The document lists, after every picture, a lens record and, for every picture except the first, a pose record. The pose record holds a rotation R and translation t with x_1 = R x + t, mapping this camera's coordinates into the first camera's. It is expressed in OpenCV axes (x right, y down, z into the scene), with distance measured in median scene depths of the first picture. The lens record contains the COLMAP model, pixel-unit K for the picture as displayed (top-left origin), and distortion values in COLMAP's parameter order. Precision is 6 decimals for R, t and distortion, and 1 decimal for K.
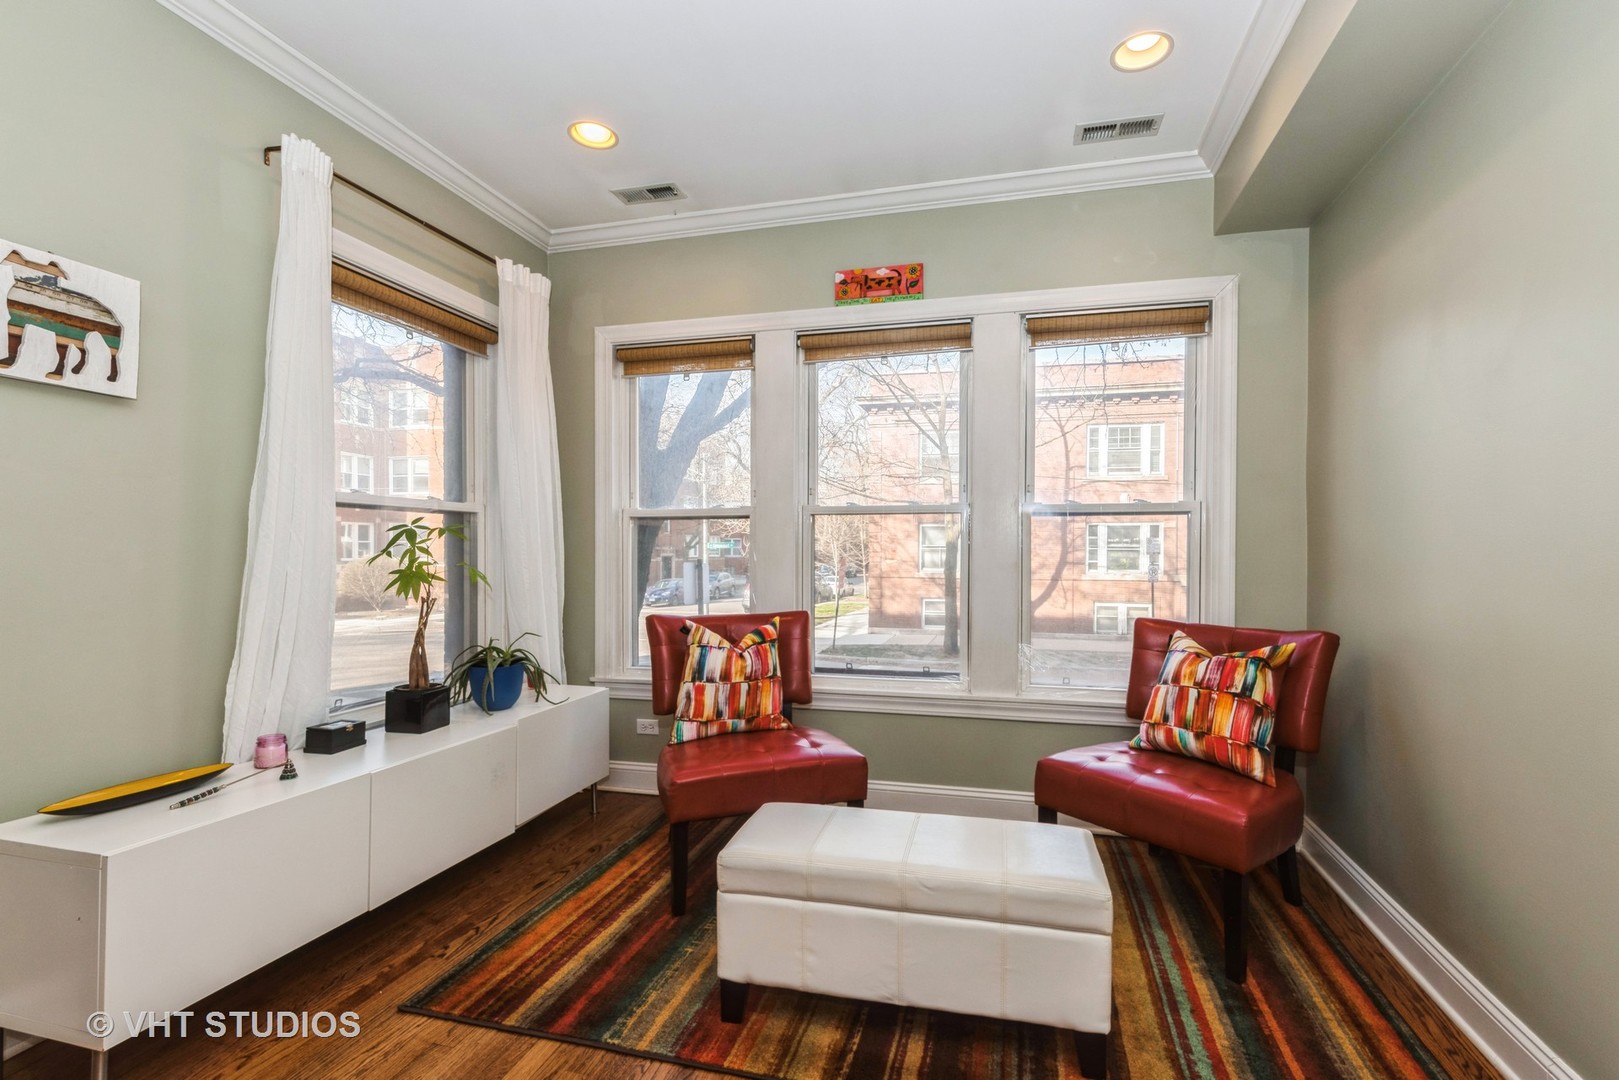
lens RADIAL K [[713.8, 0, 844.5], [0, 713.8, 561.4], [0, 0, 1]] dist [0.016470, 0.000031]
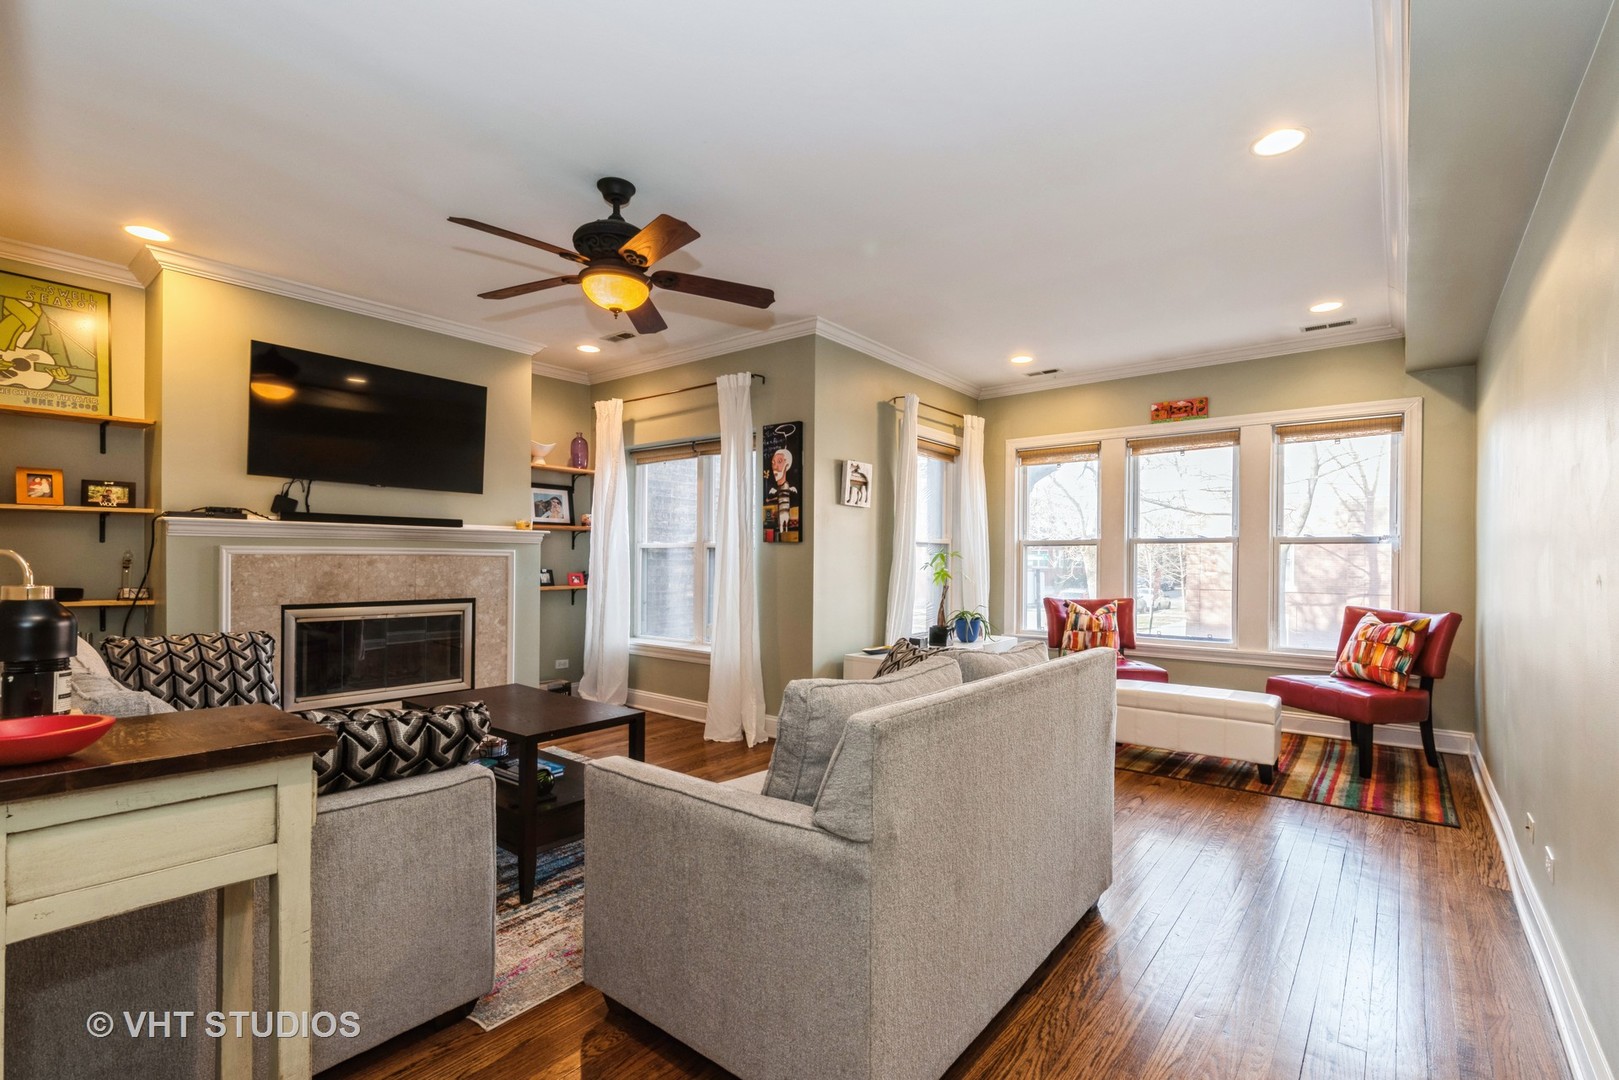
lens RADIAL K [[713.8, 0, 844.5], [0, 713.8, 561.4], [0, 0, 1]] dist [0.016470, 0.000031]
pose [[0.914950, 0.005200, -0.403533, 0.010511], [-0.010766, 0.999876, -0.011528, 0.006541], [0.403422, 0.014892, 0.914893, -1.057478]]
